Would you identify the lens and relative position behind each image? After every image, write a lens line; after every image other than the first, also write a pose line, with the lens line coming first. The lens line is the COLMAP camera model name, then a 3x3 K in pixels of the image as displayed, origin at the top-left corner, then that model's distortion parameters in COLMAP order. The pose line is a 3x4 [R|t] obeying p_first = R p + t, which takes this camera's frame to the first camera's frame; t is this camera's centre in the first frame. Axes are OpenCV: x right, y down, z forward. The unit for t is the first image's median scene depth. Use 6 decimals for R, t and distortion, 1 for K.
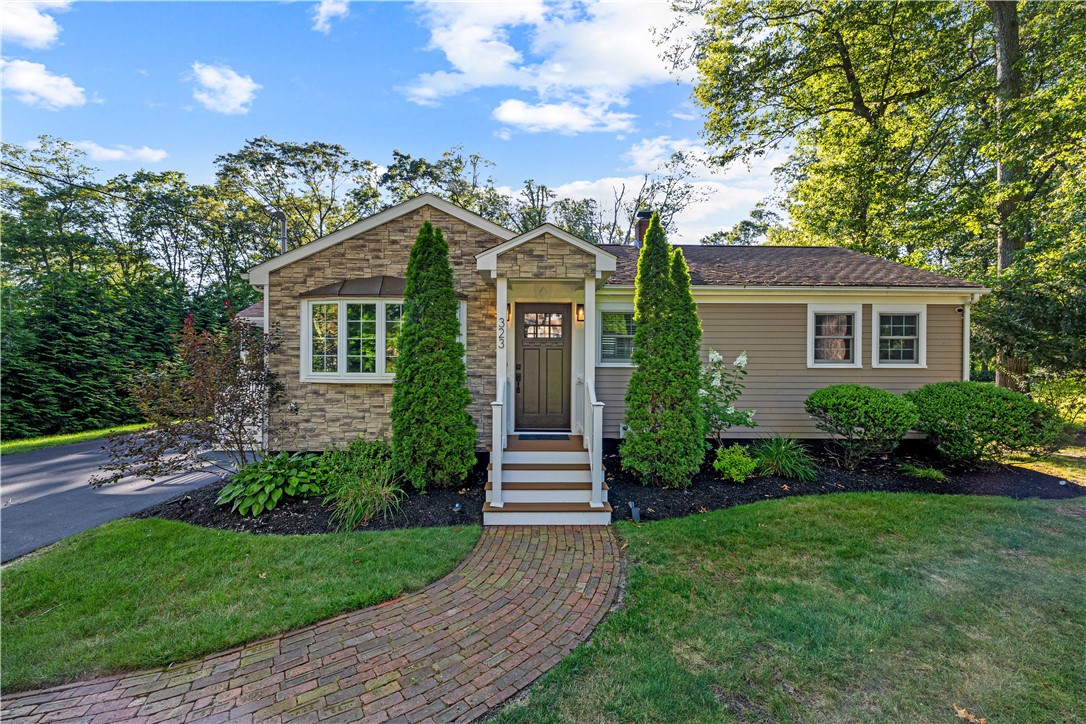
lens RADIAL K [[458.7, 0, 546.6], [0, 458.7, 362.1], [0, 0, 1]] dist [0.000407, -0.000199]
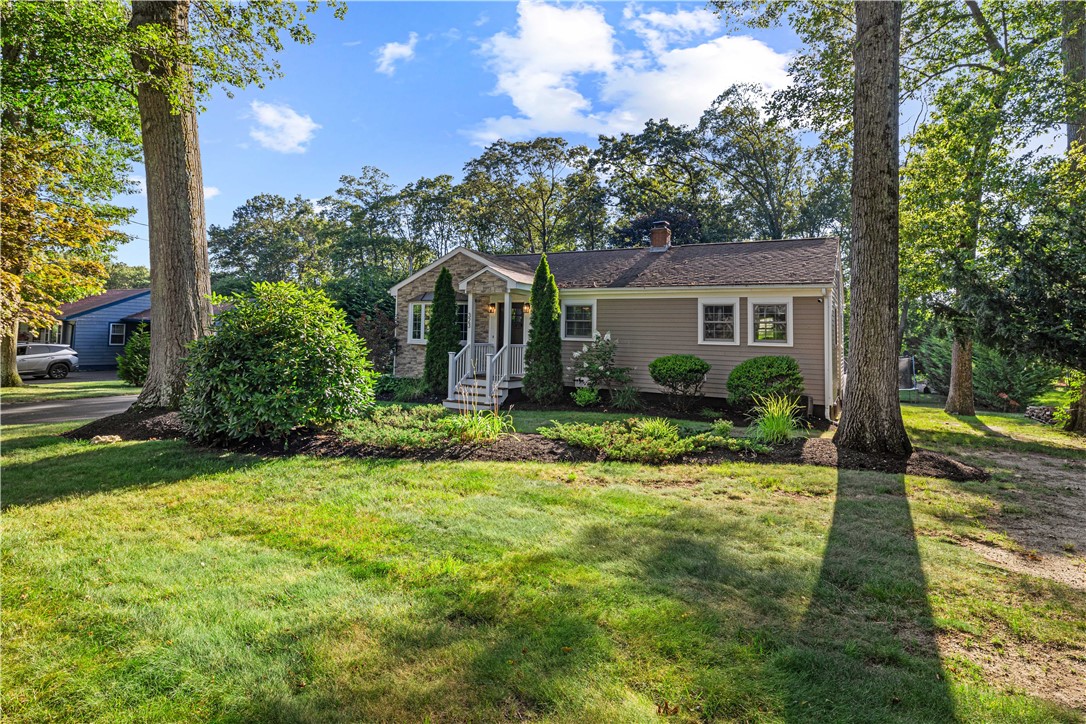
lens RADIAL K [[547.5, 0, 545.0], [0, 547.5, 325.5], [0, 0, 1]] dist [0.000572, 0.000011]
pose [[0.866356, 0.008722, -0.499350, 1.171605], [-0.023955, 0.999422, -0.024103, 0.007432], [0.498852, 0.032844, 0.866065, -0.771976]]
